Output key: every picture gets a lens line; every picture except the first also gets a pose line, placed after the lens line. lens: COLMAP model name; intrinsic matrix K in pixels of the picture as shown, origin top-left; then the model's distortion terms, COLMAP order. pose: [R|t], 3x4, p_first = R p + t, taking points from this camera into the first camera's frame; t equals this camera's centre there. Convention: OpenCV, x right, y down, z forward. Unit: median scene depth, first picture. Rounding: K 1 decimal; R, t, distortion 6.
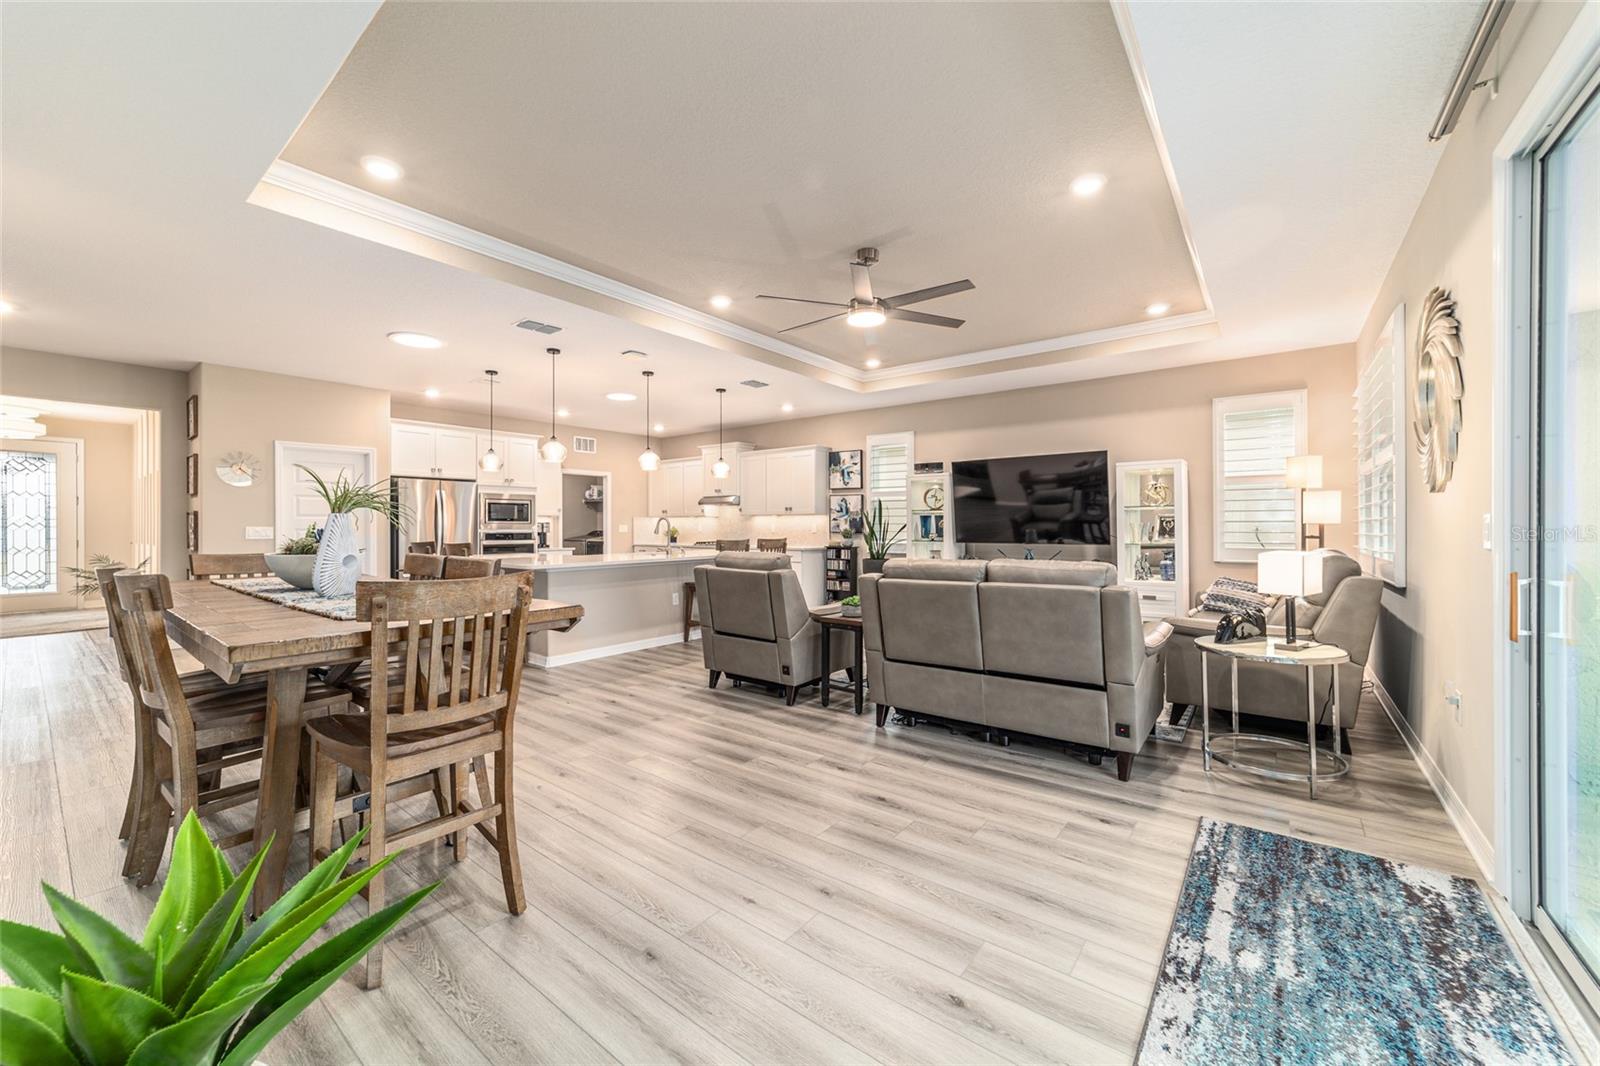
lens RADIAL K [[613.2, 0, 799.7], [0, 613.2, 524.9], [0, 0, 1]] dist [-0.019194, 0.009515]
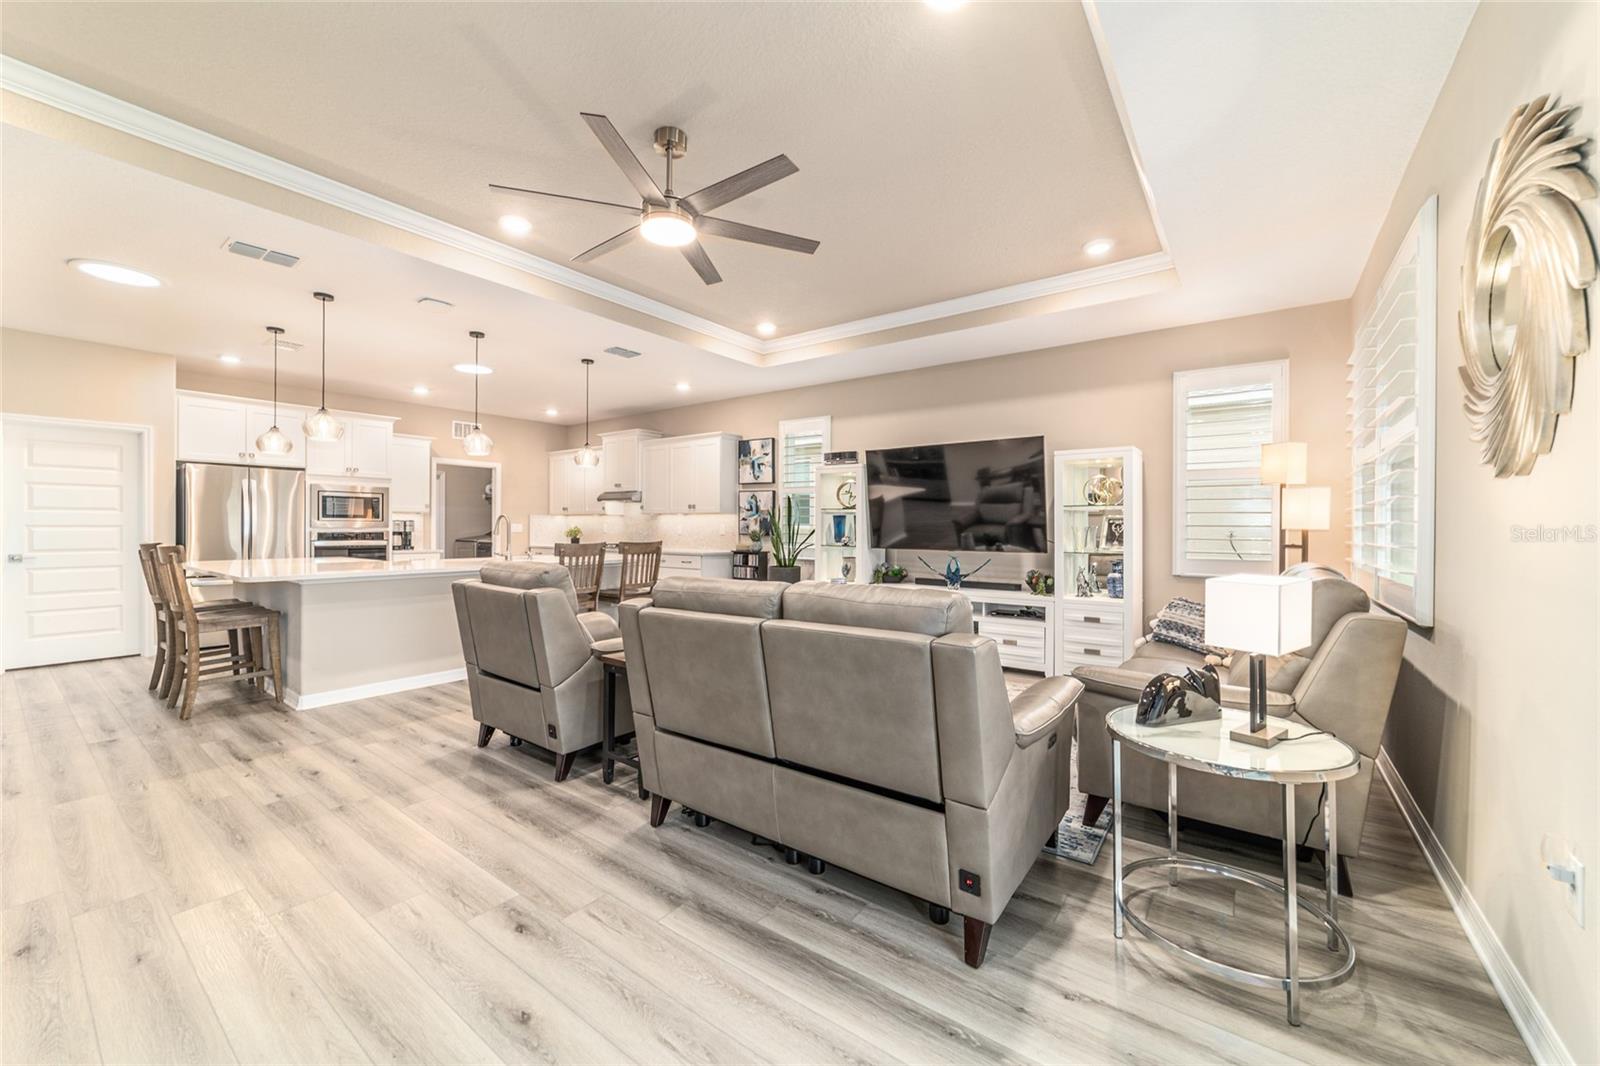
lens RADIAL K [[615.7, 0, 798.8], [0, 615.7, 528.4], [0, 0, 1]] dist [-0.019228, 0.009057]
pose [[0.999743, 0.008261, 0.021135, 0.155939], [-0.008353, 0.999956, 0.004256, -0.000709], [-0.021099, -0.004431, 0.999768, 0.186986]]
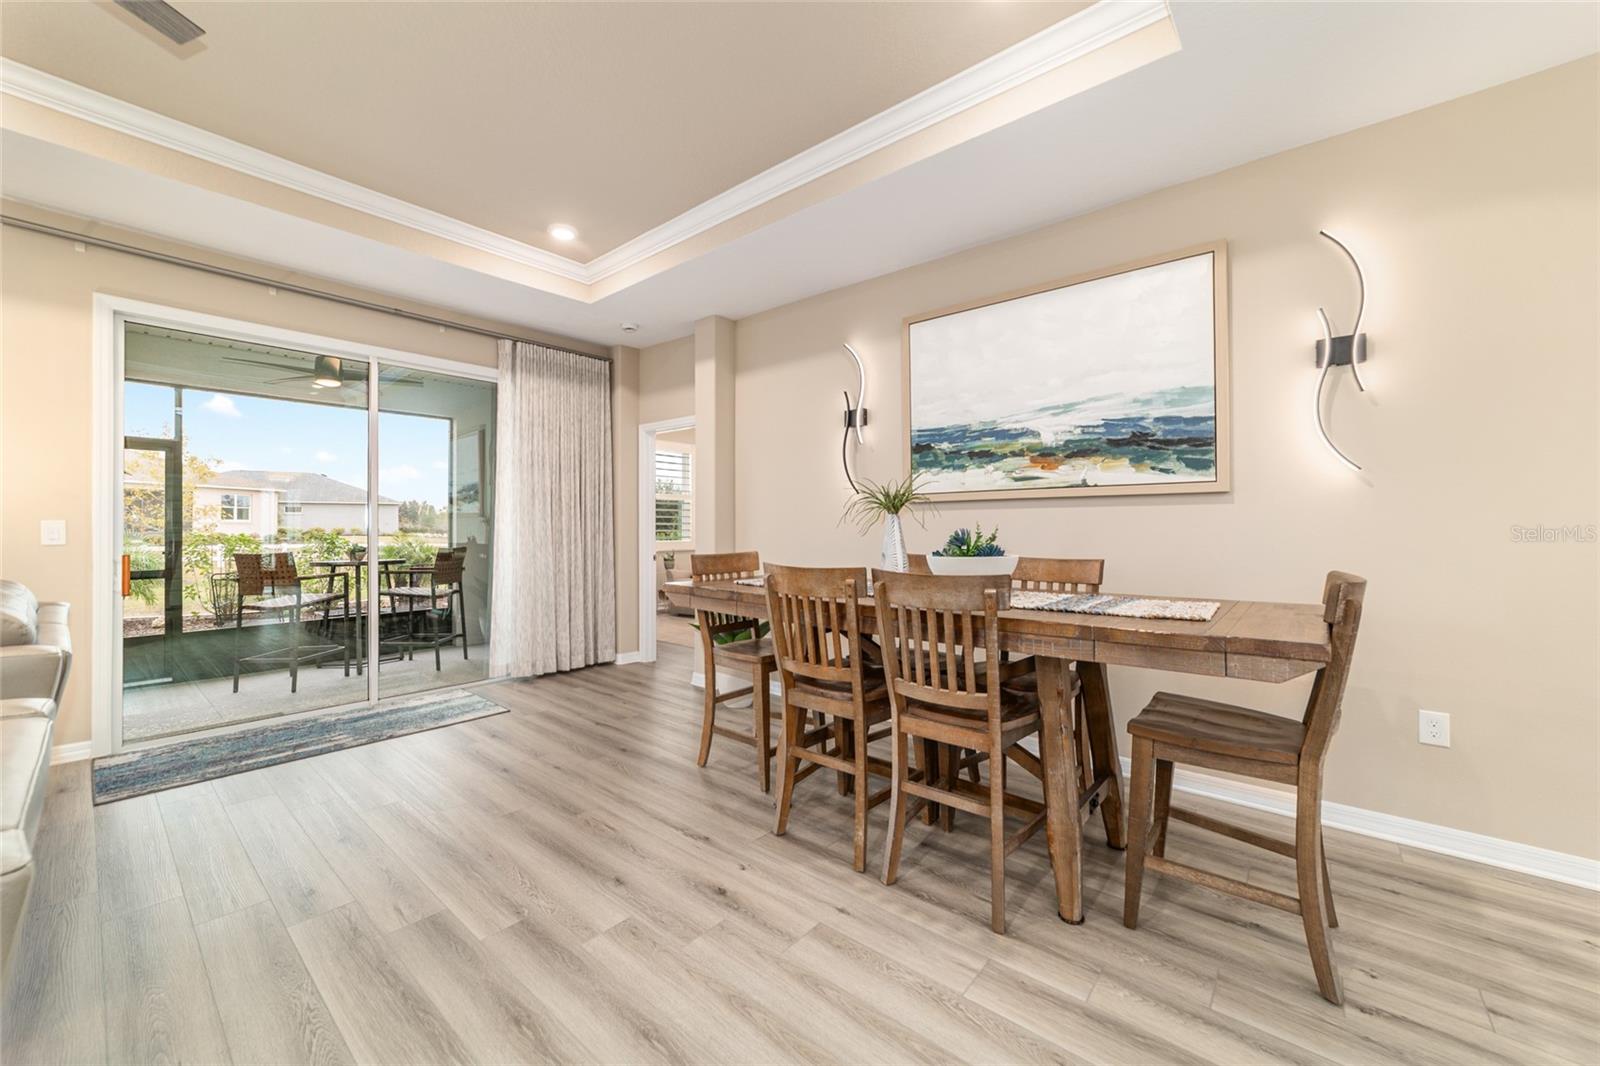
lens RADIAL K [[616.4, 0, 796.8], [0, 616.4, 516.4], [0, 0, 1]] dist [-0.002798, 0.000047]
pose [[-0.999200, 0.005441, 0.039617, -0.232638], [0.004903, 0.999895, -0.013655, -0.000148], [-0.039687, -0.013450, -0.999122, 0.783140]]
